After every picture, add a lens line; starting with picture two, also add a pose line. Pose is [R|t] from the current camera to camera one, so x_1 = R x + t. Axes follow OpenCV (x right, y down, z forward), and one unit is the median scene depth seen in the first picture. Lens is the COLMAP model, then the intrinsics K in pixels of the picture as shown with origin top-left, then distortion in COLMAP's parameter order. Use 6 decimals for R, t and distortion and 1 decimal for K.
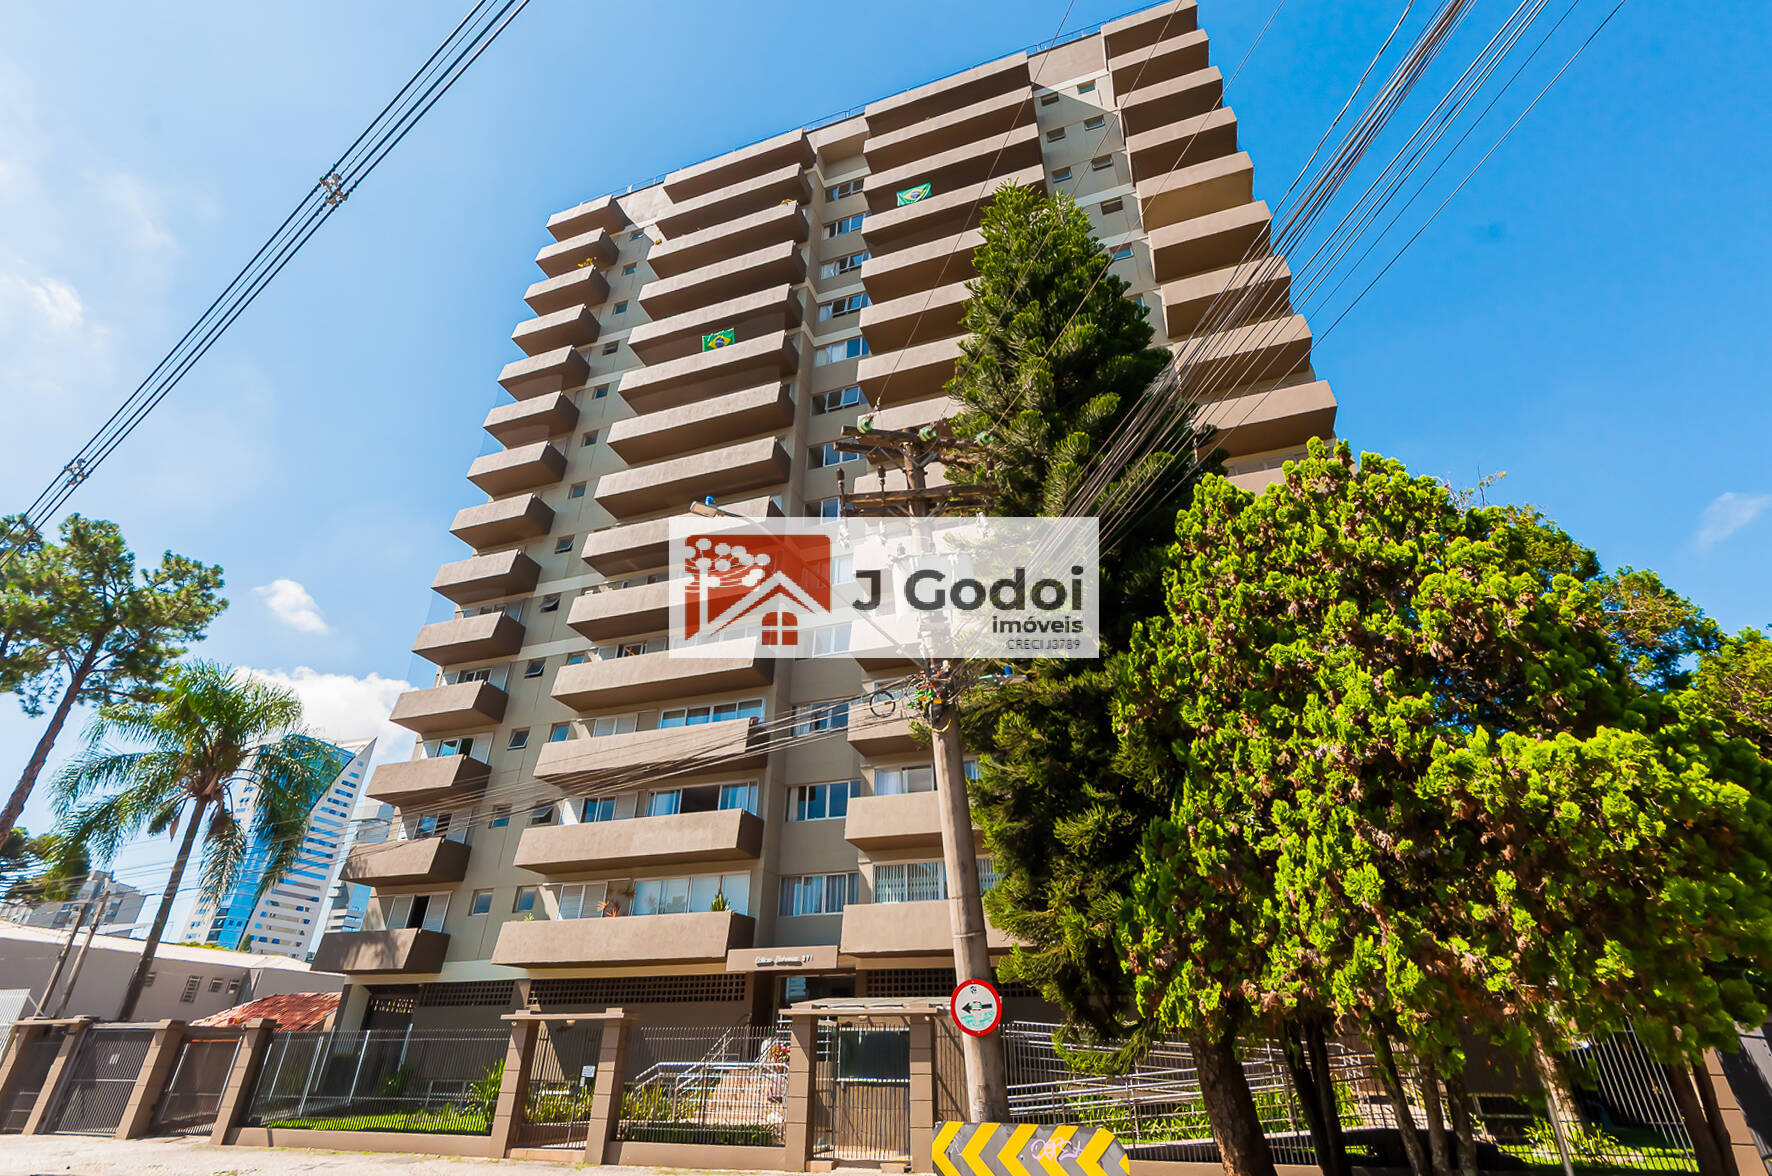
lens RADIAL K [[849.9, 0, 889.7], [0, 849.9, 584.3], [0, 0, 1]] dist [0.001261, 0.000628]
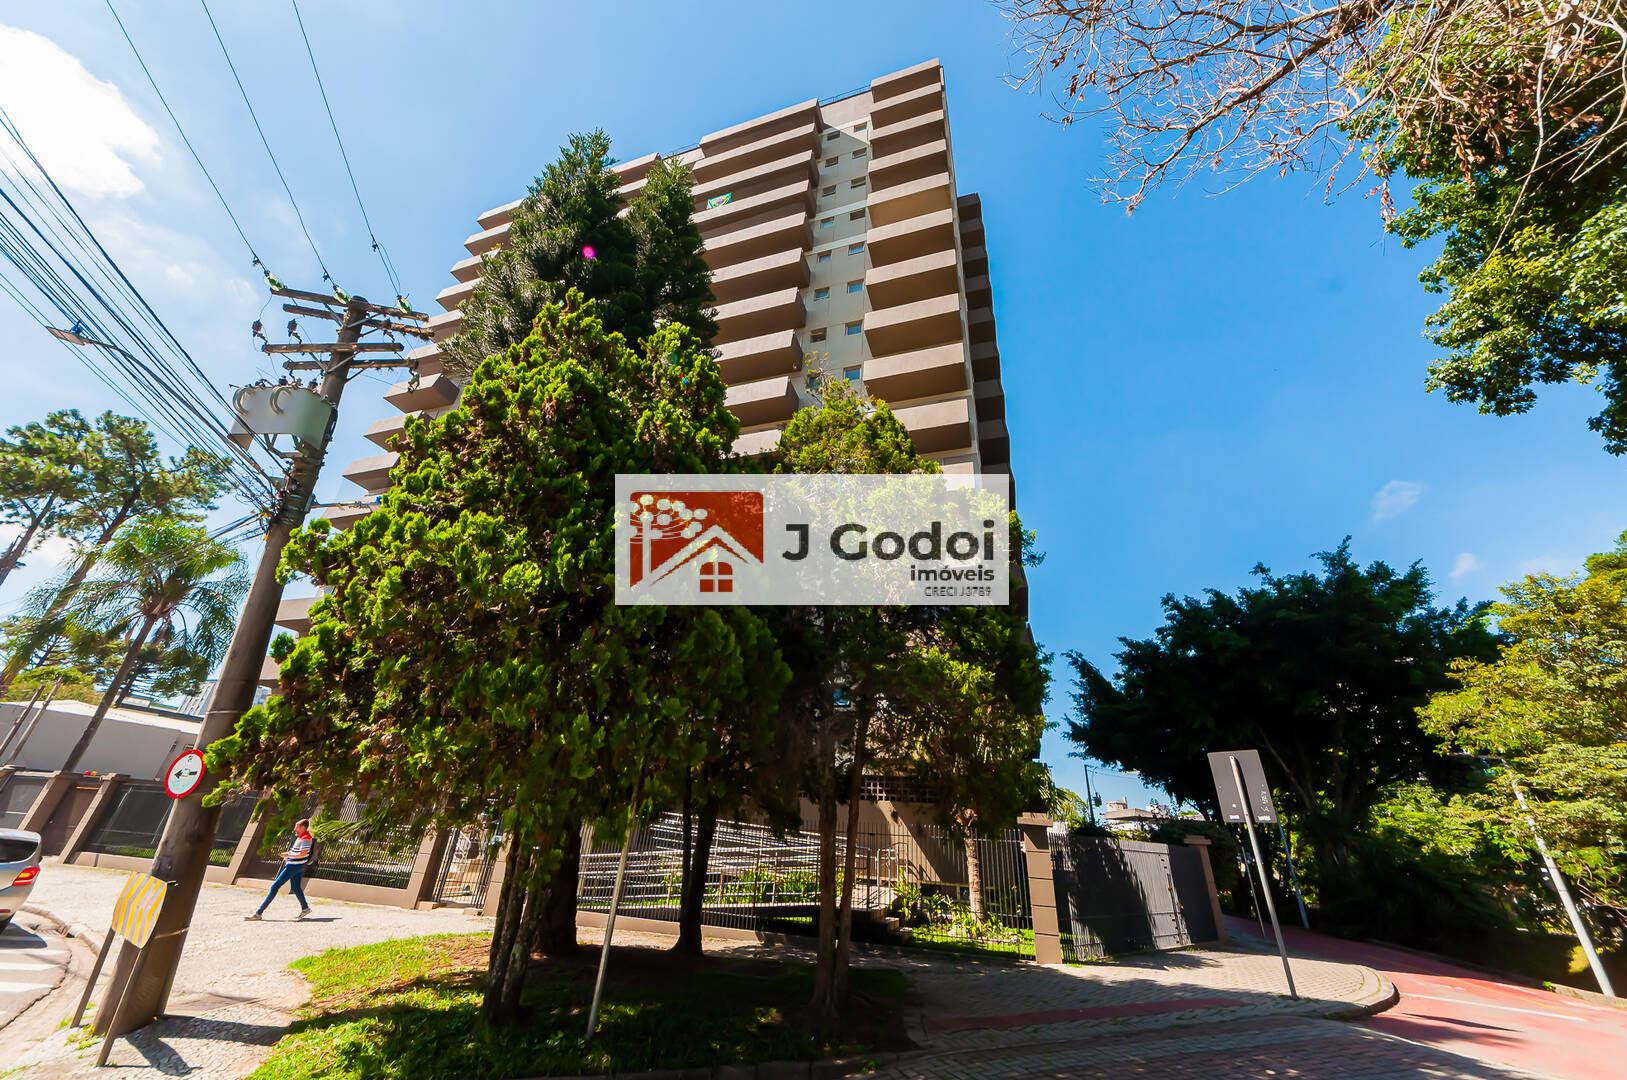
lens RADIAL K [[584.0, 0, 808.9], [0, 584.0, 541.1], [0, 0, 1]] dist [0.000854, 0.001561]
pose [[0.998414, 0.054354, -0.014637, 0.288434], [-0.053753, 0.997803, 0.038716, 0.042531], [0.016710, -0.037868, 0.999143, 0.090871]]
